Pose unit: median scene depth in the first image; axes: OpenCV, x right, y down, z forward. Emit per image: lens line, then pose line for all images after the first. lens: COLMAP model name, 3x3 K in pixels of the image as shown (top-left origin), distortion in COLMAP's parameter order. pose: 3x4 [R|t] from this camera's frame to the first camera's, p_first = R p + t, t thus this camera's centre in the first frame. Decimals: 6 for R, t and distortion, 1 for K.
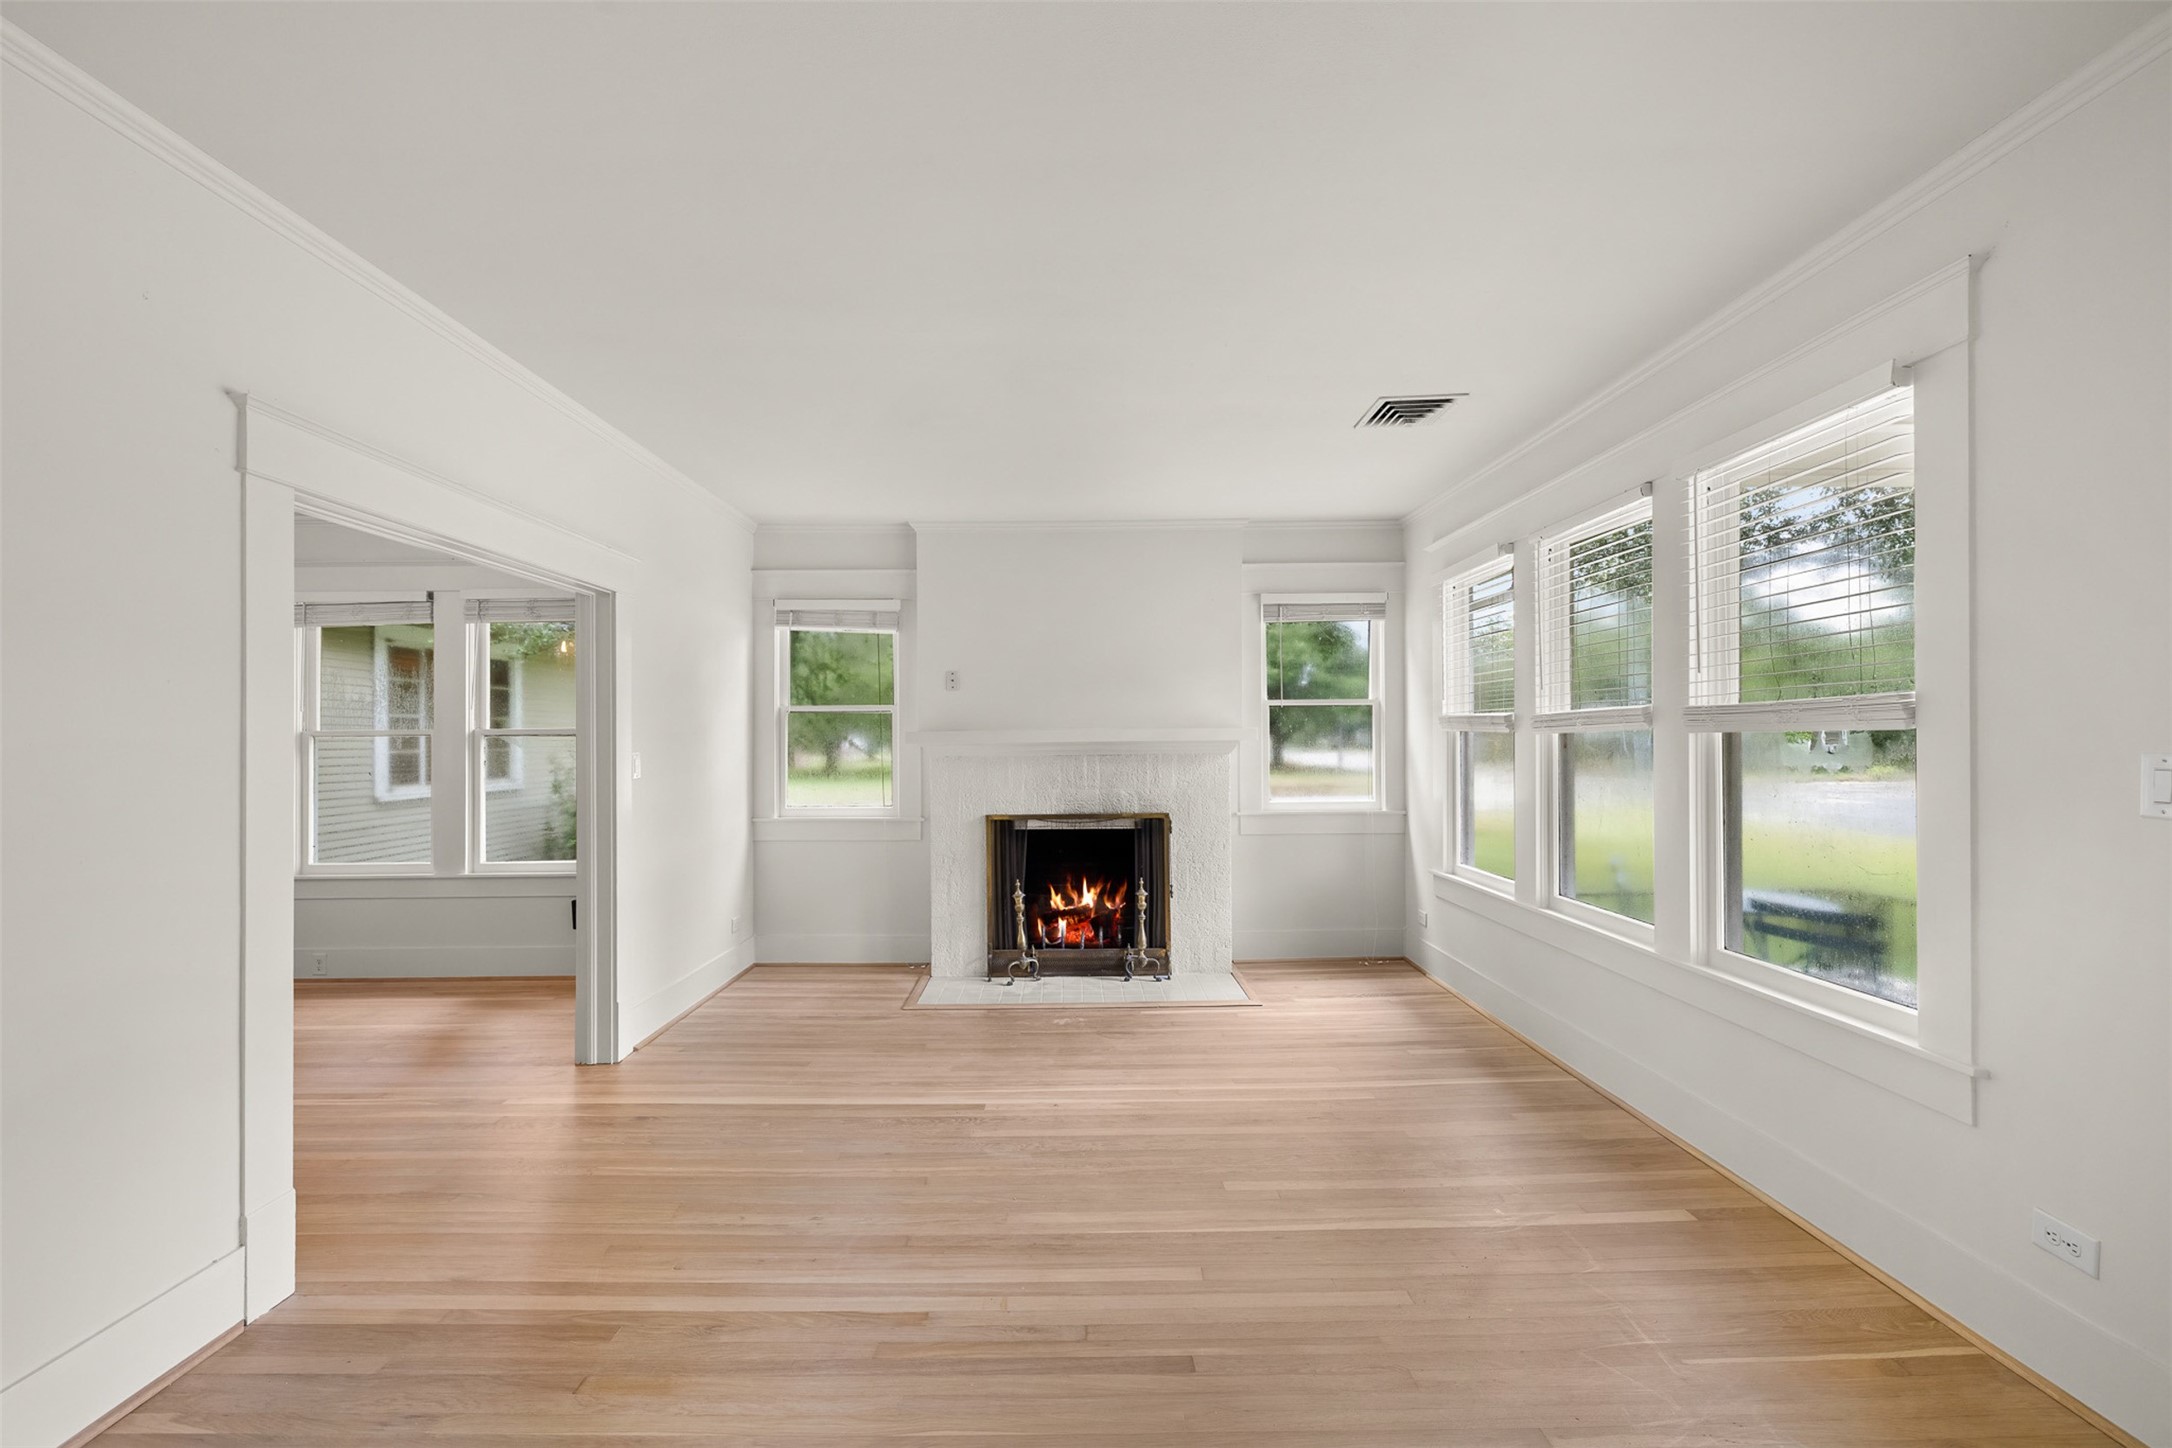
lens RADIAL K [[931.3, 0, 1078.2], [0, 931.3, 753.4], [0, 0, 1]] dist [-0.001064, 0.000816]
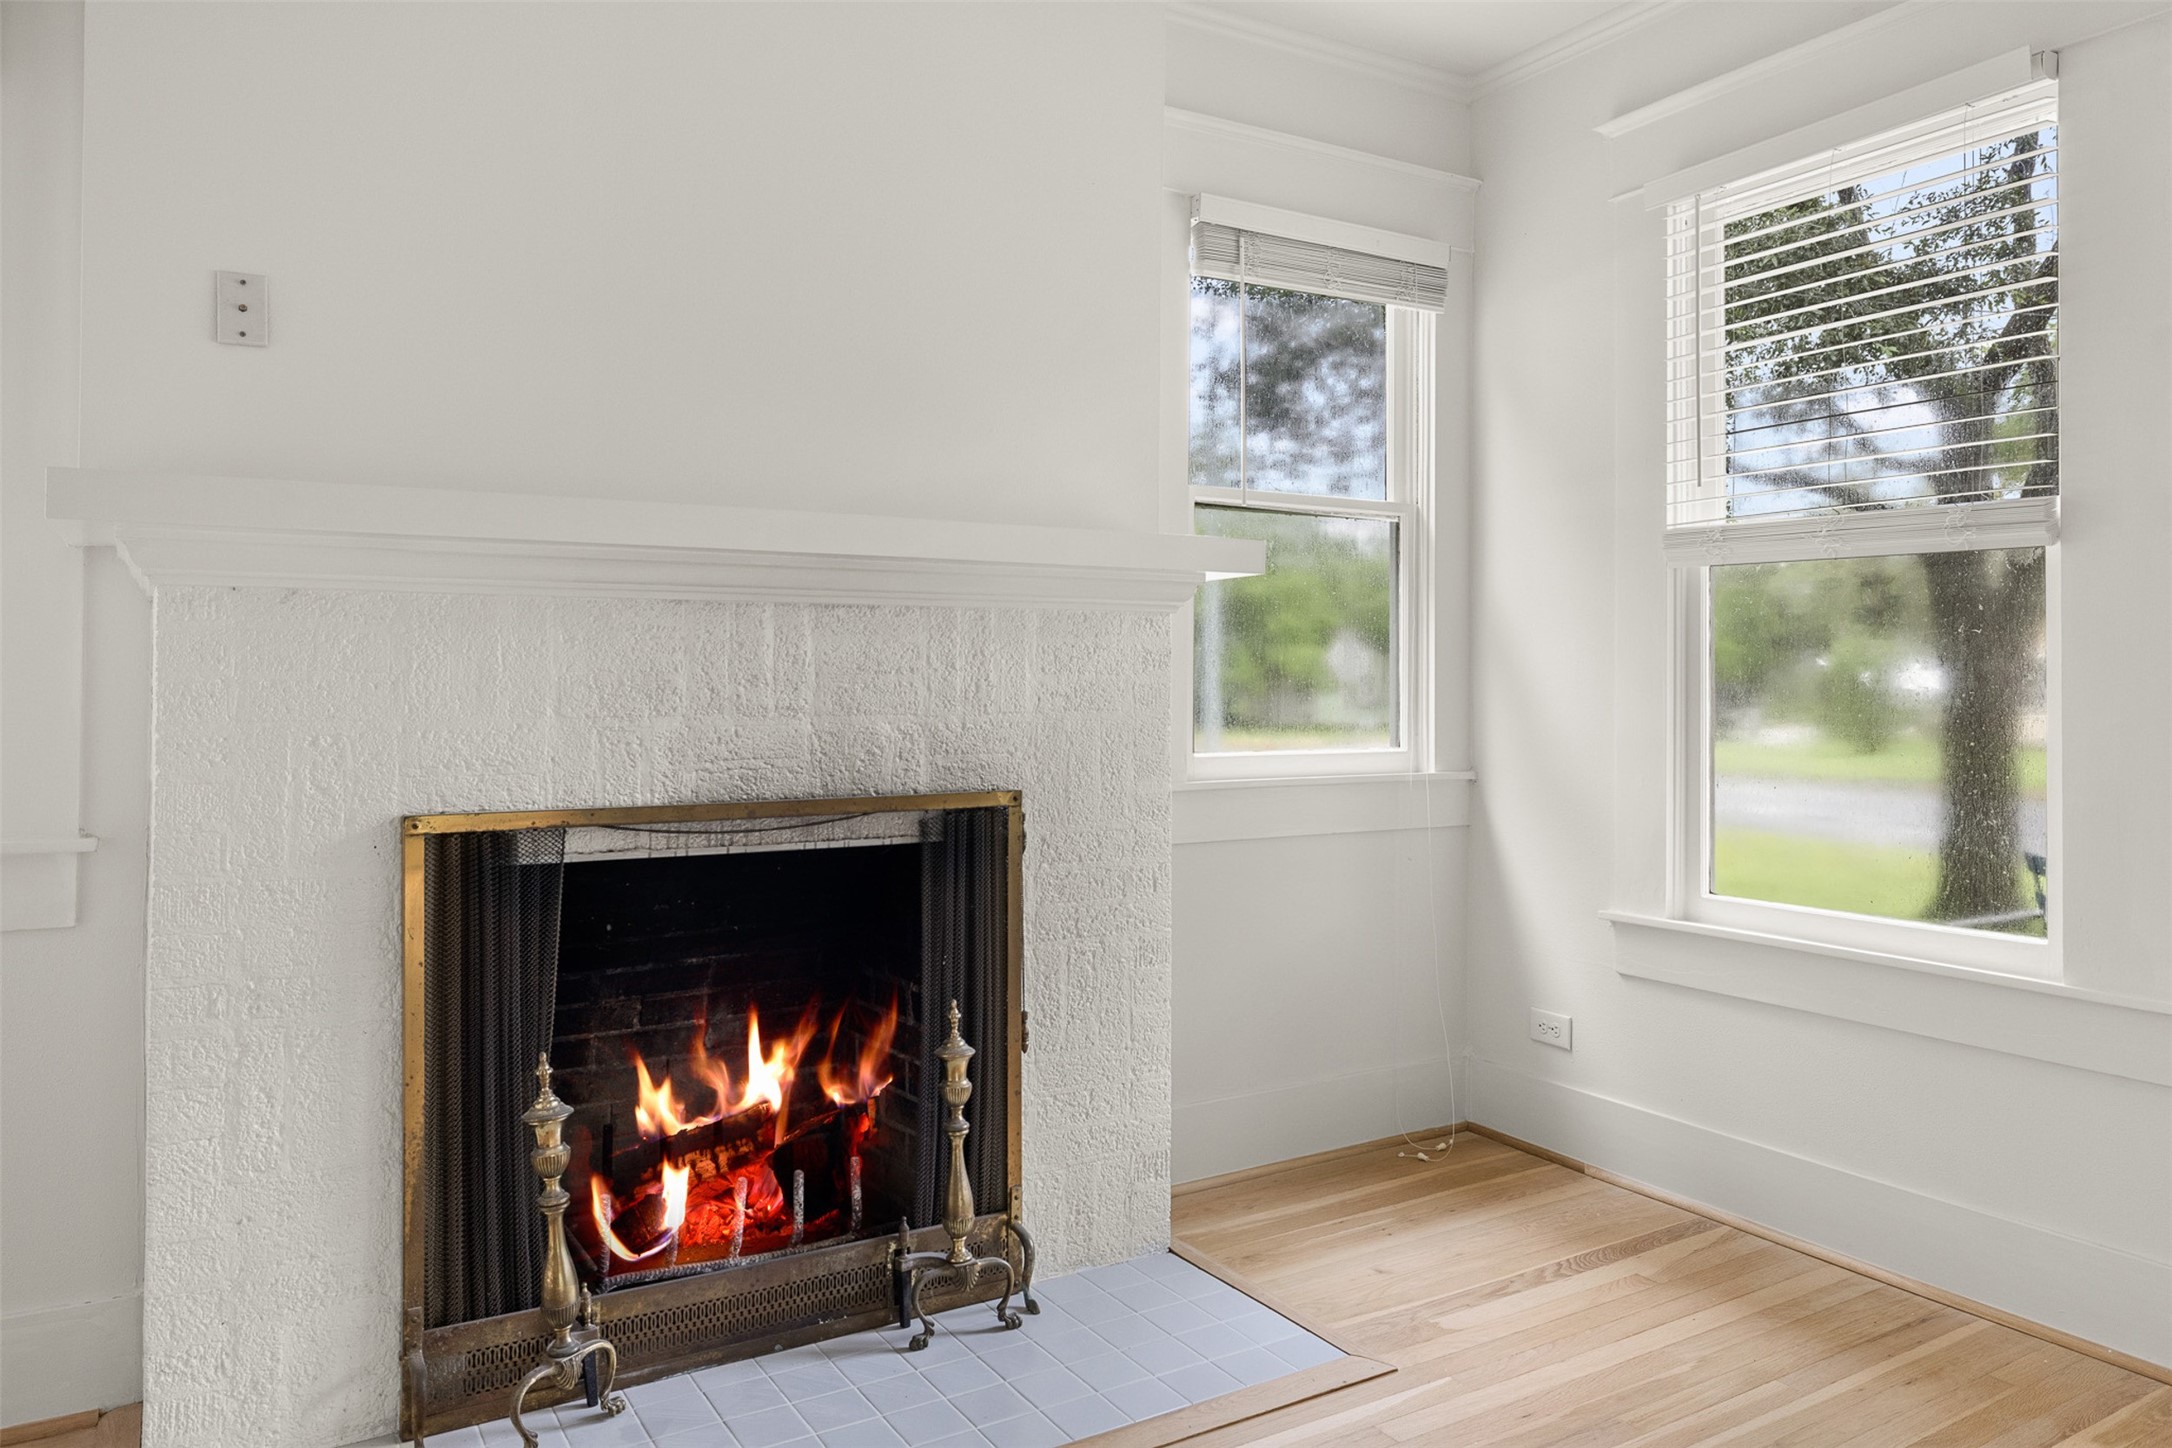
lens RADIAL K [[1474.5, 0, 1083.6], [0, 1474.5, 667.5], [0, 0, 1]] dist [0.002681, 0.001912]
pose [[0.860908, 0.015915, 0.508512, -0.145578], [-0.001695, 0.999595, -0.028416, 0.035803], [-0.508758, 0.023602, 0.860586, 0.540858]]
